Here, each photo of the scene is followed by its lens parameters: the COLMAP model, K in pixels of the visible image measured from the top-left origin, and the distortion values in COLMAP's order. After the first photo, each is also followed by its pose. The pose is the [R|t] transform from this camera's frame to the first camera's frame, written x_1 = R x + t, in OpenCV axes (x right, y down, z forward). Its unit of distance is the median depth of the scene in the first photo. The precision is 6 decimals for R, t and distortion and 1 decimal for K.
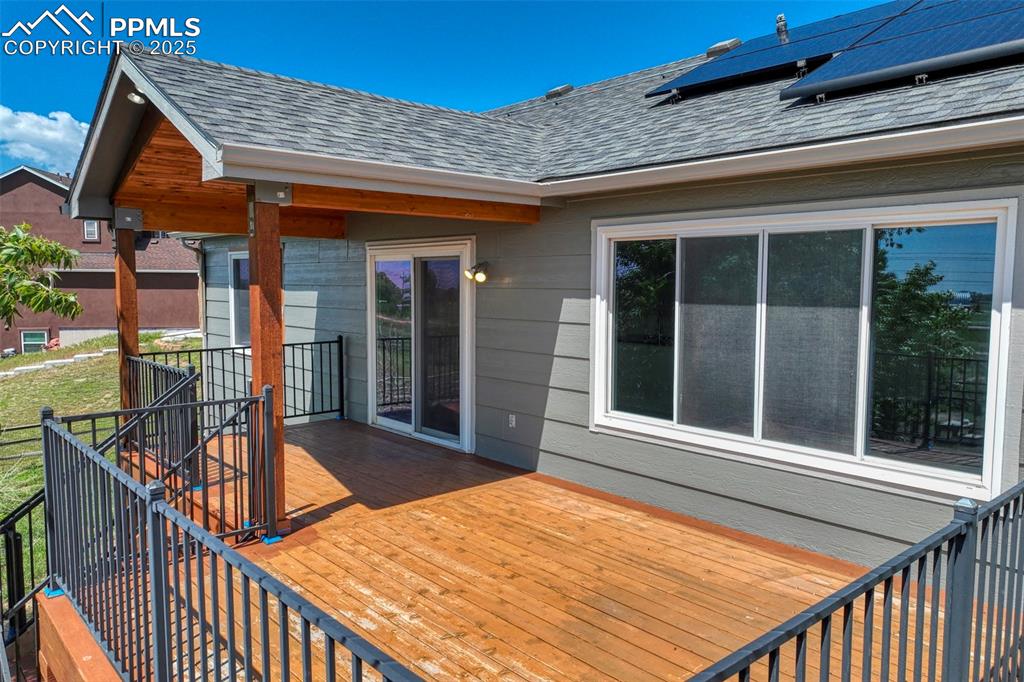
lens RADIAL K [[721.5, 0, 513.7], [0, 721.5, 338.3], [0, 0, 1]] dist [0.007368, 0.004335]
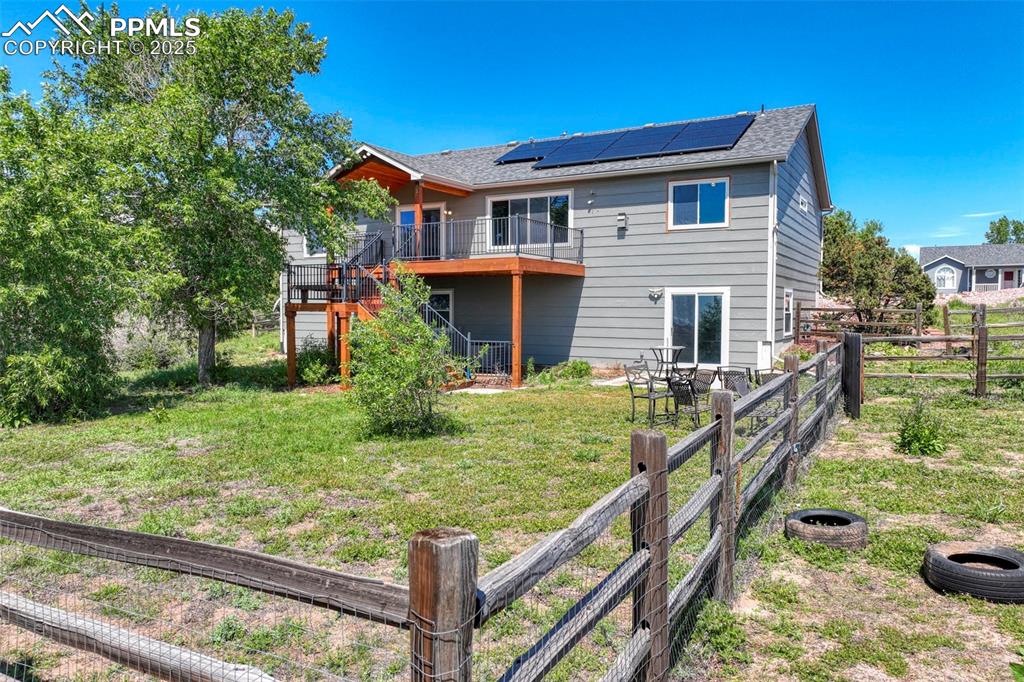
lens RADIAL K [[721.5, 0, 514.7], [0, 721.5, 341.6], [0, 0, 1]] dist [0.007368, 0.004335]
pose [[0.949733, -0.012156, 0.312824, -0.790176], [0.023061, 0.999248, -0.031182, 0.607077], [-0.312209, 0.036828, 0.949299, -2.196261]]
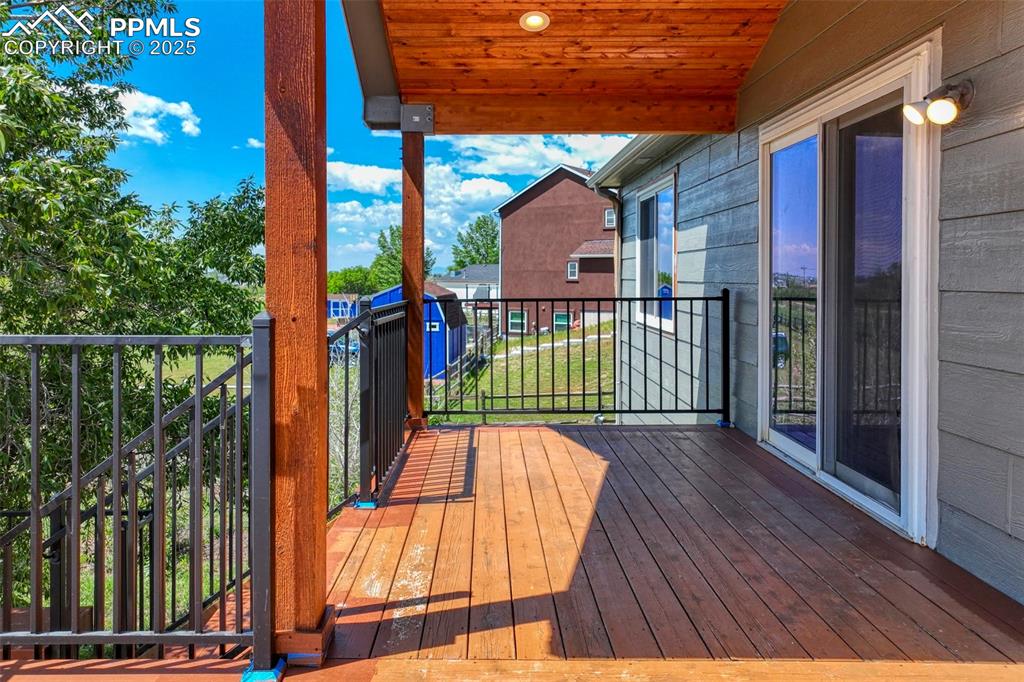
lens RADIAL K [[721.5, 0, 506.6], [0, 721.5, 282.8], [0, 0, 1]] dist [0.007368, 0.004335]
pose [[0.738539, -0.000249, -0.674210, 0.044266], [-0.051131, 0.997099, -0.056377, 0.043348], [0.672269, 0.076109, 0.736384, 0.521363]]
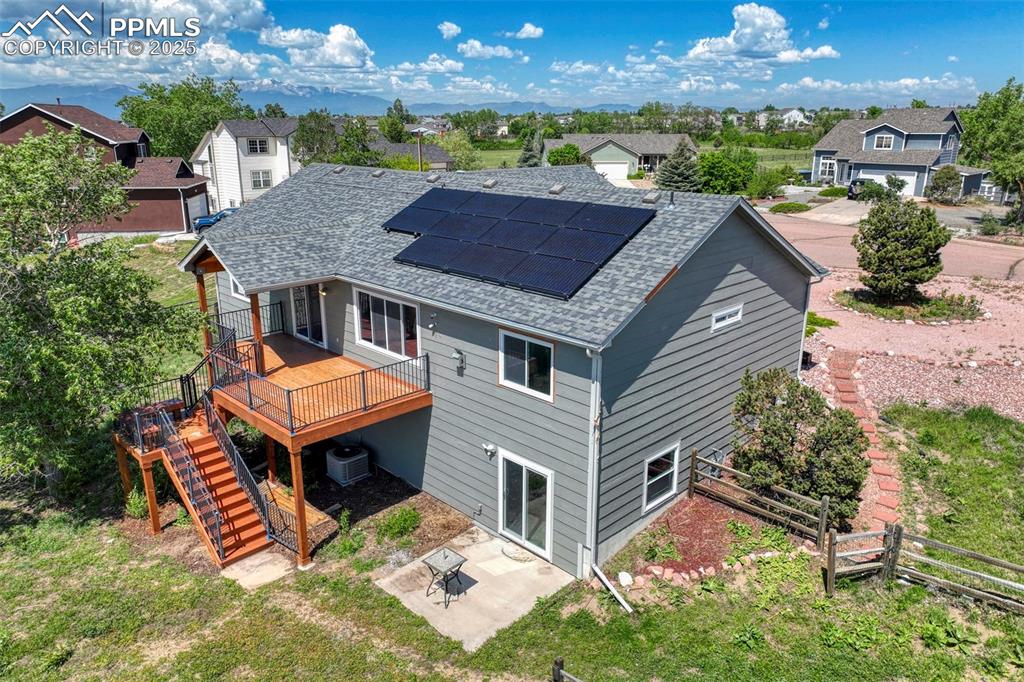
lens RADIAL K [[721.5, 0, 513.1], [0, 721.5, 339.4], [0, 0, 1]] dist [0.007368, 0.004335]
pose [[0.998954, -0.016817, 0.042512, 0.592166], [0.007306, 0.976660, 0.214668, -0.519231], [-0.045130, -0.214133, 0.975761, -1.960565]]
